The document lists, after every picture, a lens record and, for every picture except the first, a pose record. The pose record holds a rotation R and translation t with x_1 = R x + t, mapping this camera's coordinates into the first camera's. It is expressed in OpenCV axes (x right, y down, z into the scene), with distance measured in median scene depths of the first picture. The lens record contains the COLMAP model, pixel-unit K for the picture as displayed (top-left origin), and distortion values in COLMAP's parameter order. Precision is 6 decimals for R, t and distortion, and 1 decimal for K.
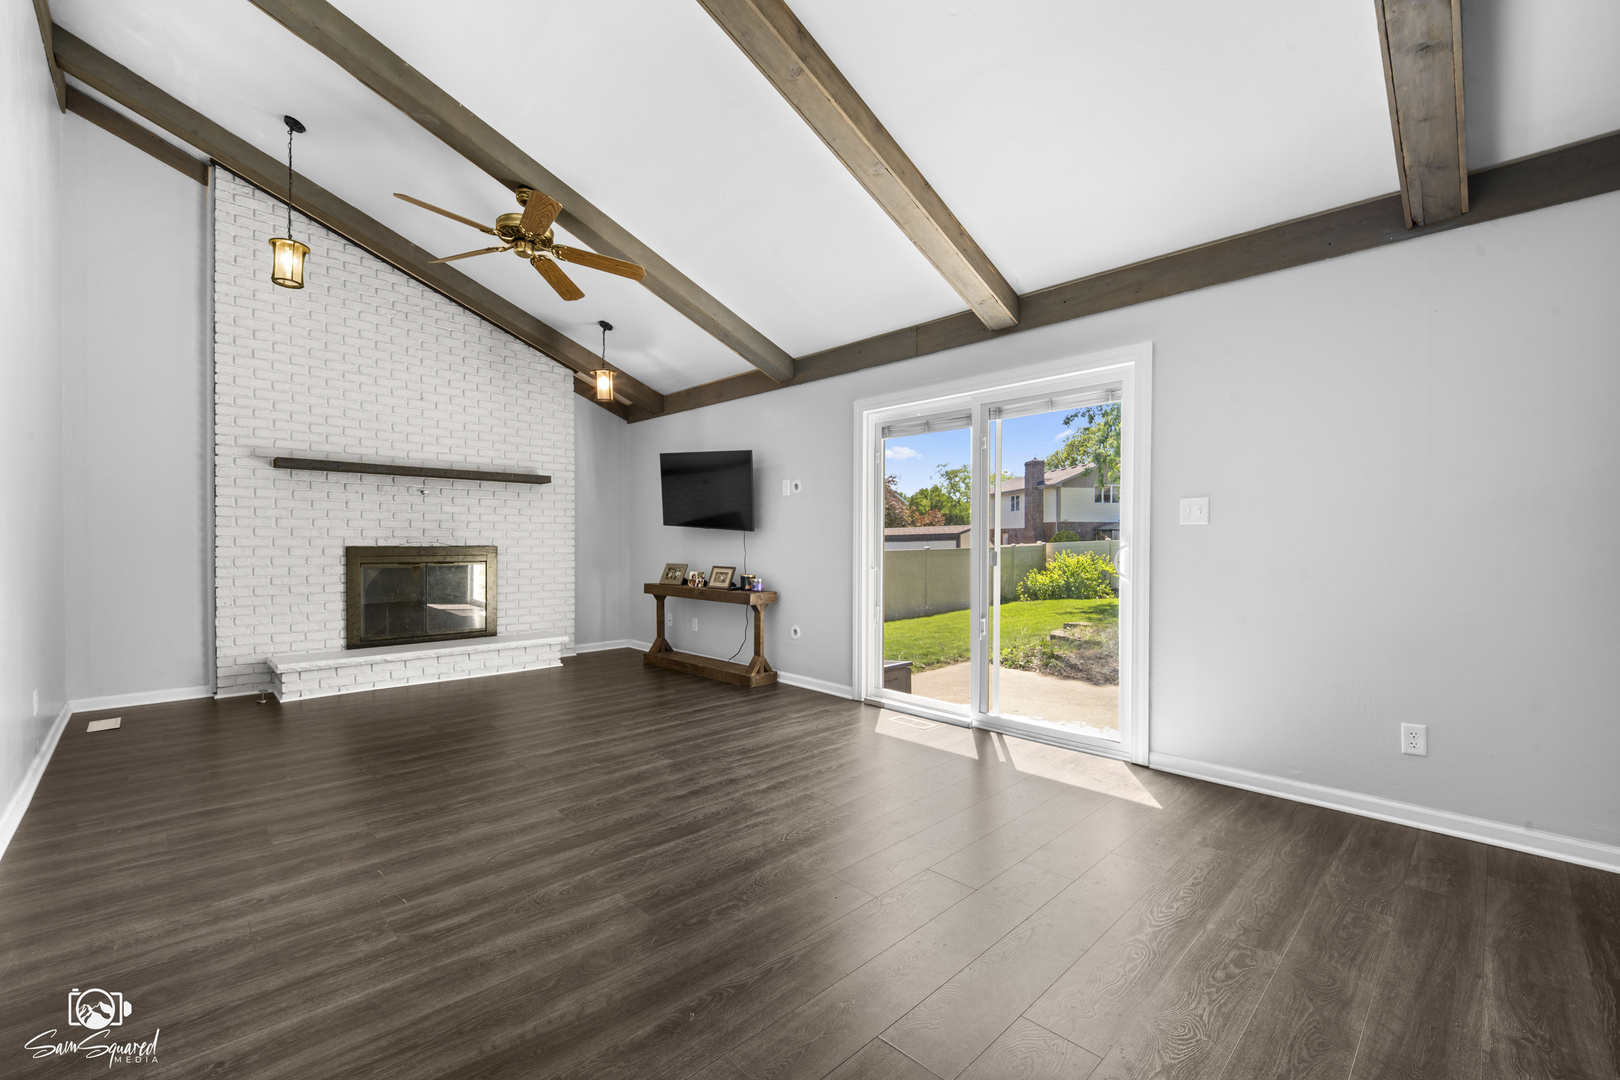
lens RADIAL K [[674.1, 0, 810.0], [0, 674.1, 541.7], [0, 0, 1]] dist [0.000699, -0.007215]
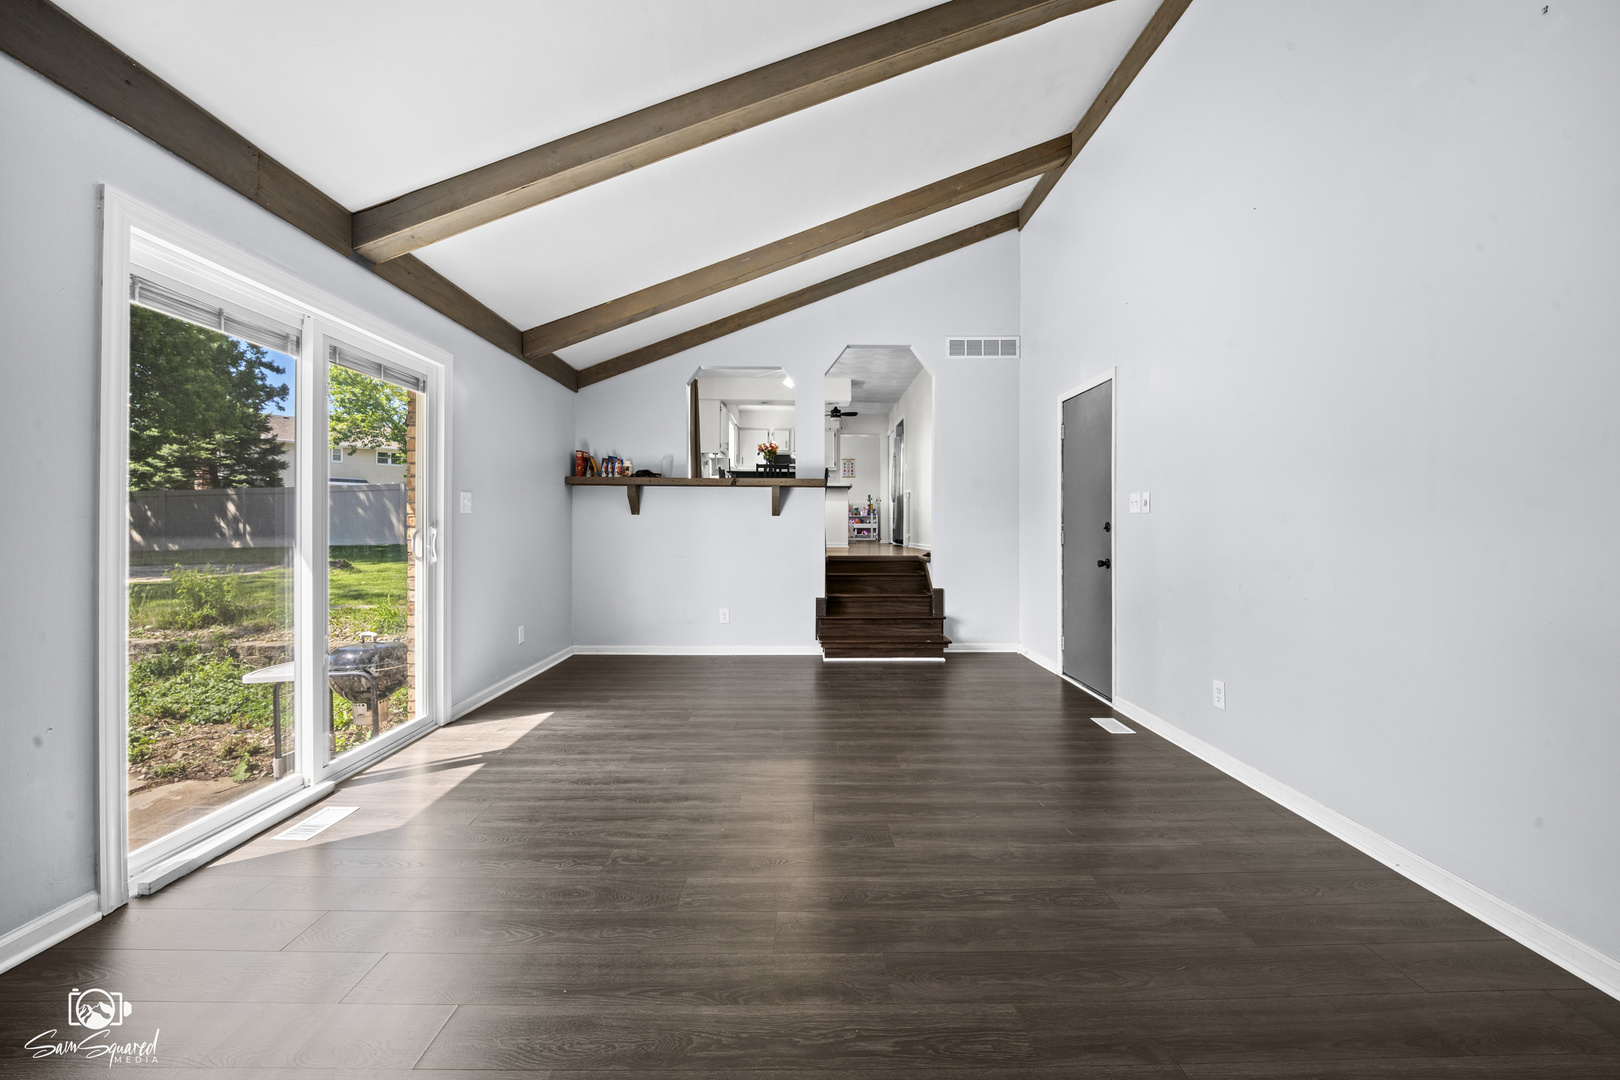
lens RADIAL K [[674.1, 0, 806.3], [0, 674.1, 525.6], [0, 0, 1]] dist [0.000699, -0.007215]
pose [[-0.717294, -0.001755, 0.696769, -0.778134], [0.001311, 0.999992, 0.003869, -0.007100], [-0.696770, 0.003688, -0.717286, 1.480914]]
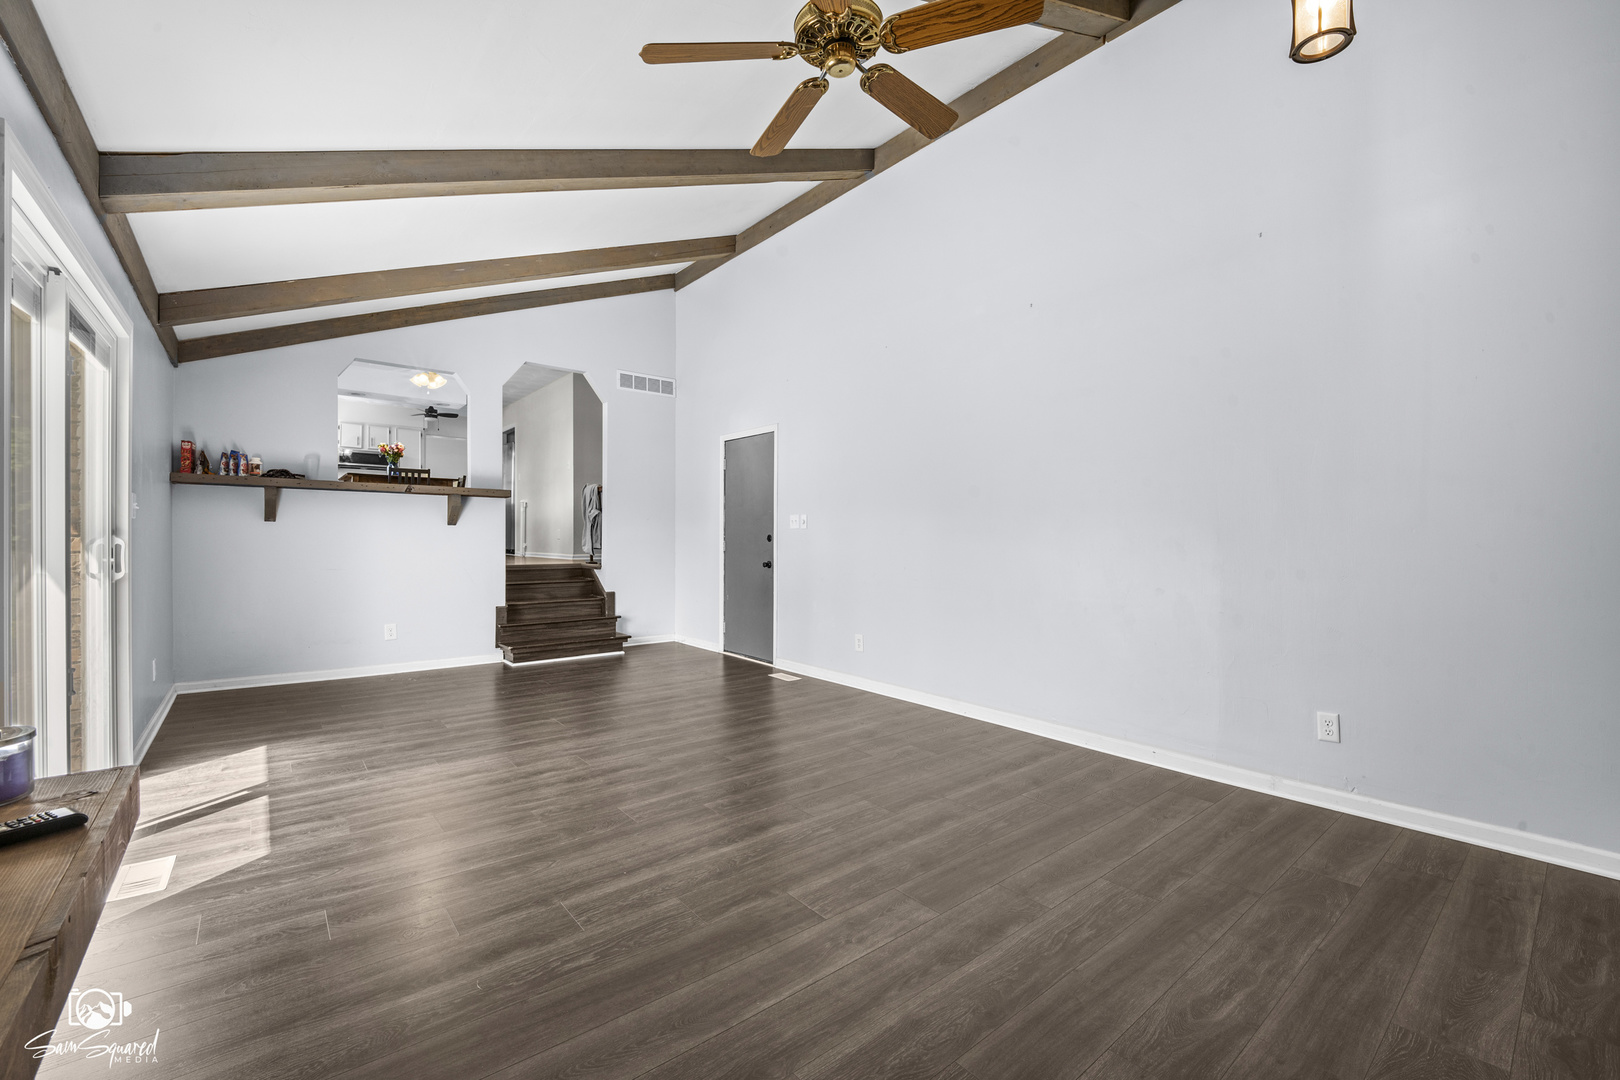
lens RADIAL K [[674.1, 0, 802.0], [0, 674.1, 540.8], [0, 0, 1]] dist [0.000699, -0.007215]
pose [[-0.995108, -0.008259, 0.098446, -0.543368], [-0.007354, 0.999927, 0.009549, -0.009706], [-0.098518, 0.008778, -0.995097, 1.931812]]
